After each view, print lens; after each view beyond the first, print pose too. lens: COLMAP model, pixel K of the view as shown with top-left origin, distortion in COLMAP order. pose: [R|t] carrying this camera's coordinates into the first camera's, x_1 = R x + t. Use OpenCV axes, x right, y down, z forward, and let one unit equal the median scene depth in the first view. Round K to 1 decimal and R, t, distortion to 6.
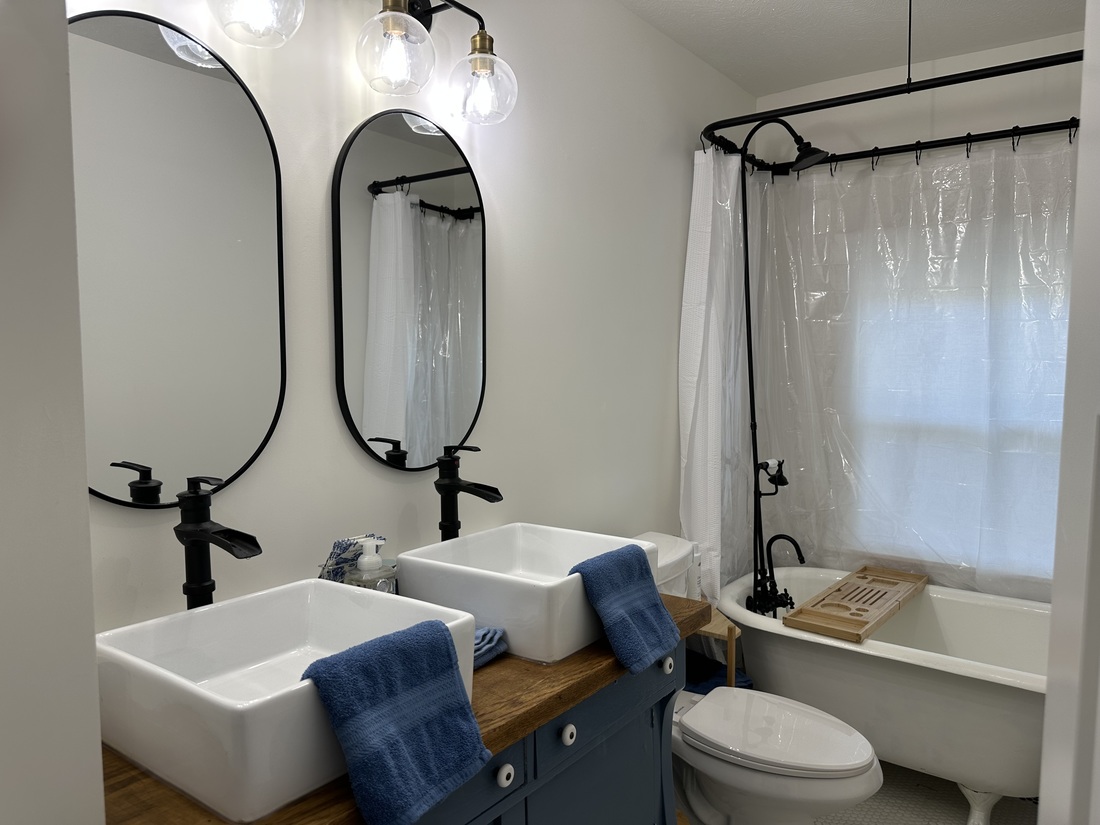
lens RADIAL K [[775.7, 0, 543.1], [0, 775.7, 419.2], [0, 0, 1]] dist [0.025337, -0.036549]
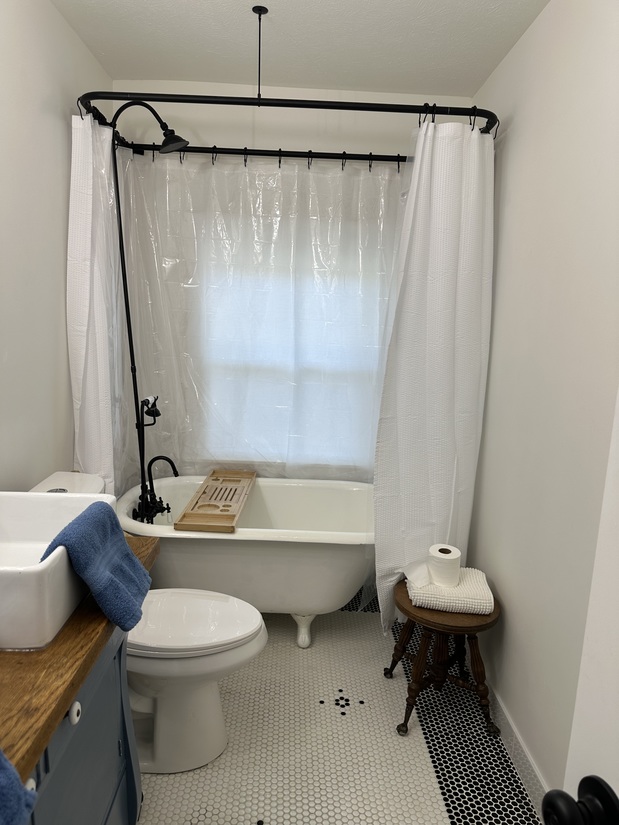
lens RADIAL K [[581.8, 0, 312.6], [0, 581.8, 419.7], [0, 0, 1]] dist [0.025337, -0.036549]
pose [[0.789222, -0.080695, 0.608783, -0.067269], [0.008687, 0.992697, 0.120321, -0.020713], [-0.614046, -0.089671, 0.784160, 0.124215]]
